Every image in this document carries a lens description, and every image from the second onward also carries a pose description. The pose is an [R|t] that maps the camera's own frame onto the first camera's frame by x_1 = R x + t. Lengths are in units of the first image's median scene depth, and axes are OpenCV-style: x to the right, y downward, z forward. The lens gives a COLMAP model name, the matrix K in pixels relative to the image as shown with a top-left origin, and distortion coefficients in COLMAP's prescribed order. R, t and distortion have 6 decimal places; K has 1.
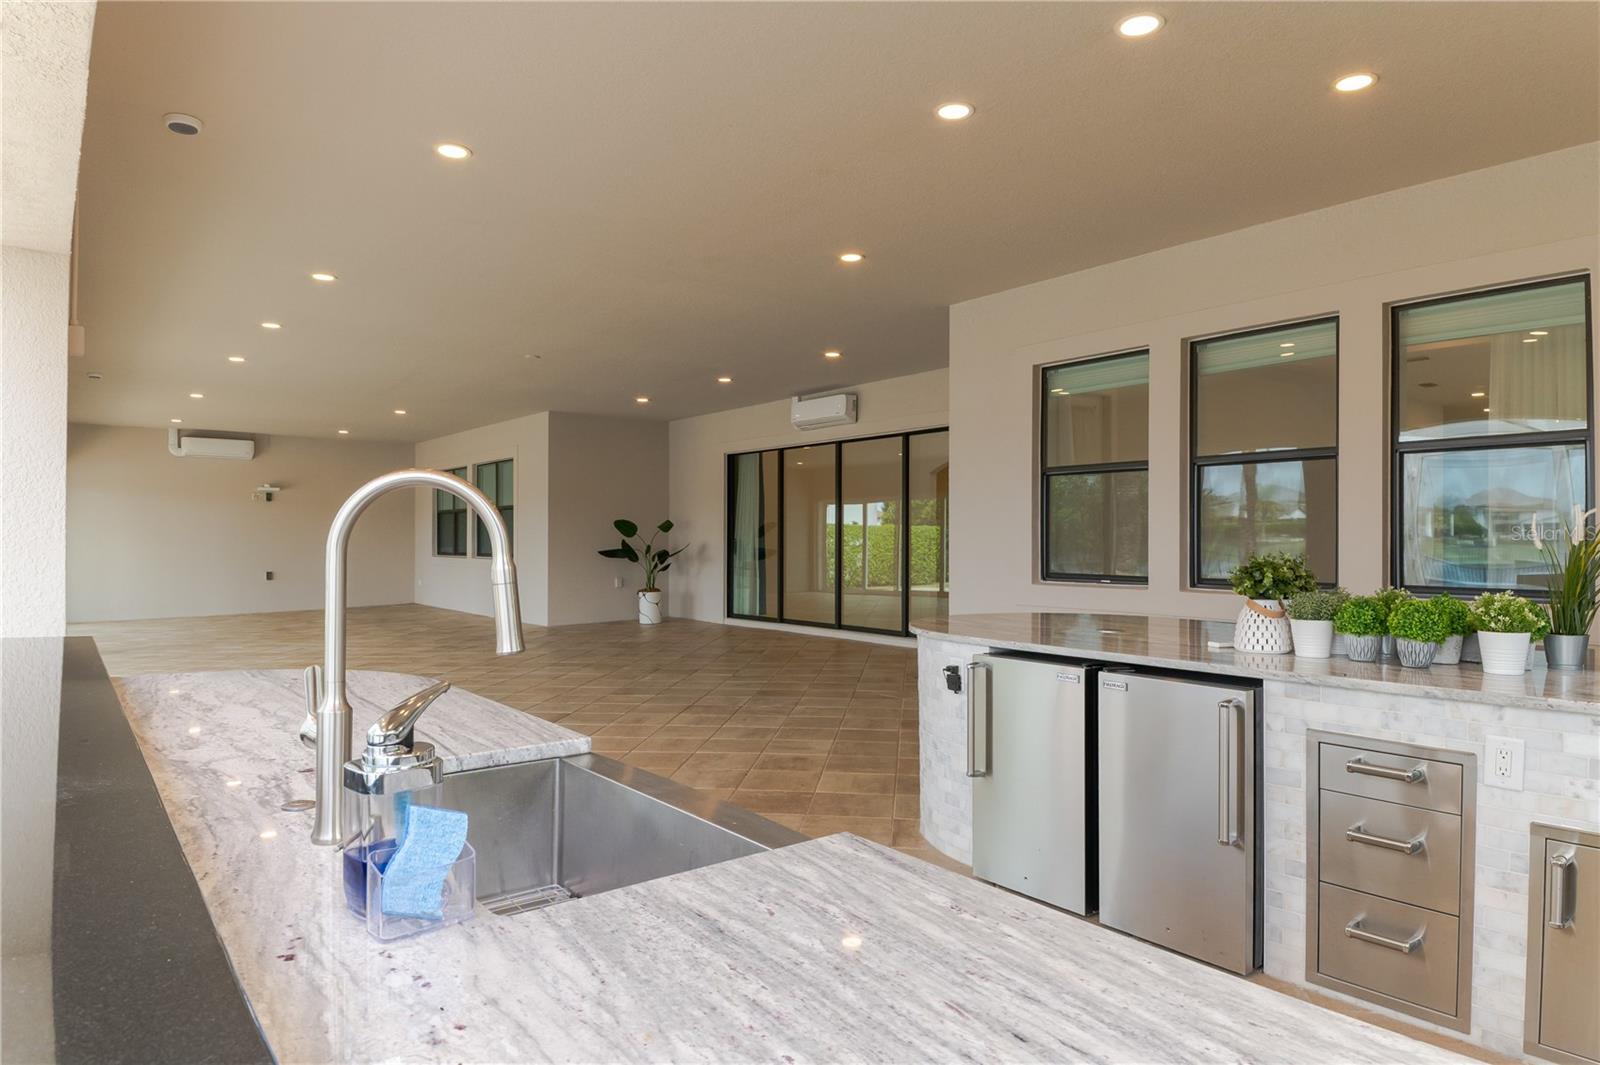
lens RADIAL K [[958.8, 0, 786.1], [0, 958.8, 537.3], [0, 0, 1]] dist [0.042105, -0.041411]
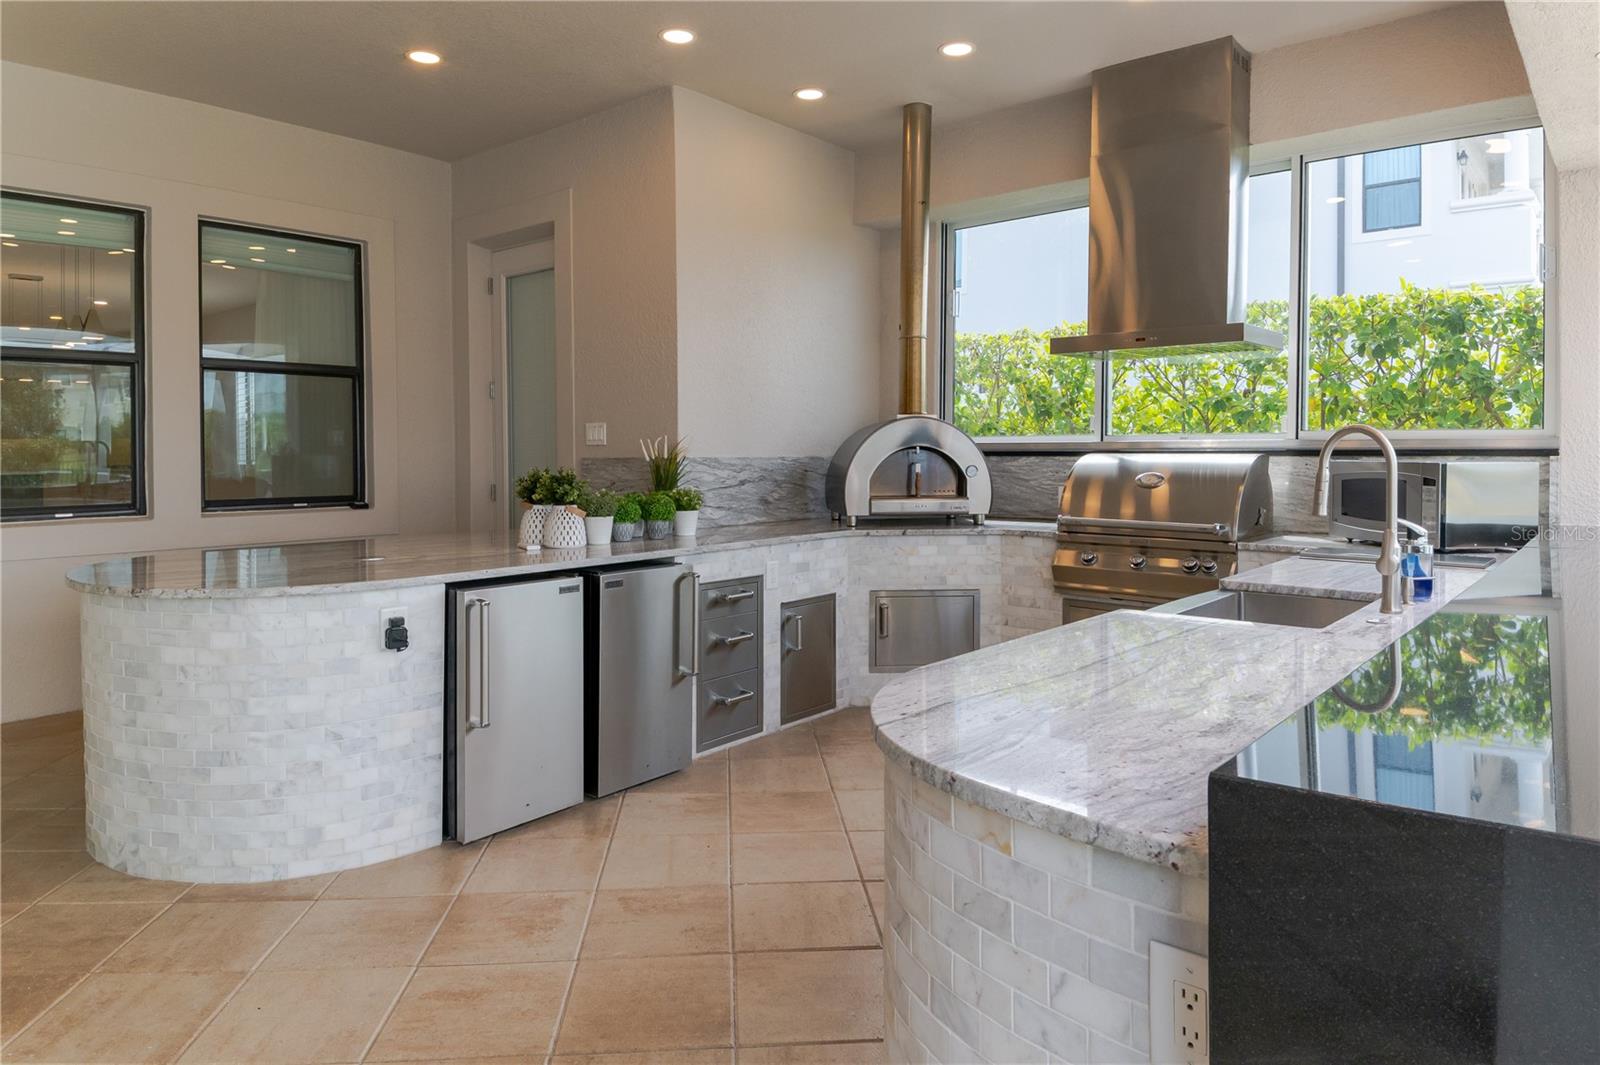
lens RADIAL K [[958.8, 0, 836.0], [0, 958.8, 456.7], [0, 0, 1]] dist [0.042105, -0.041411]
pose [[-0.222262, -0.012798, 0.974903, -0.635171], [-0.004715, 0.999916, 0.012051, -0.011174], [-0.974975, -0.001918, -0.222304, 0.754671]]
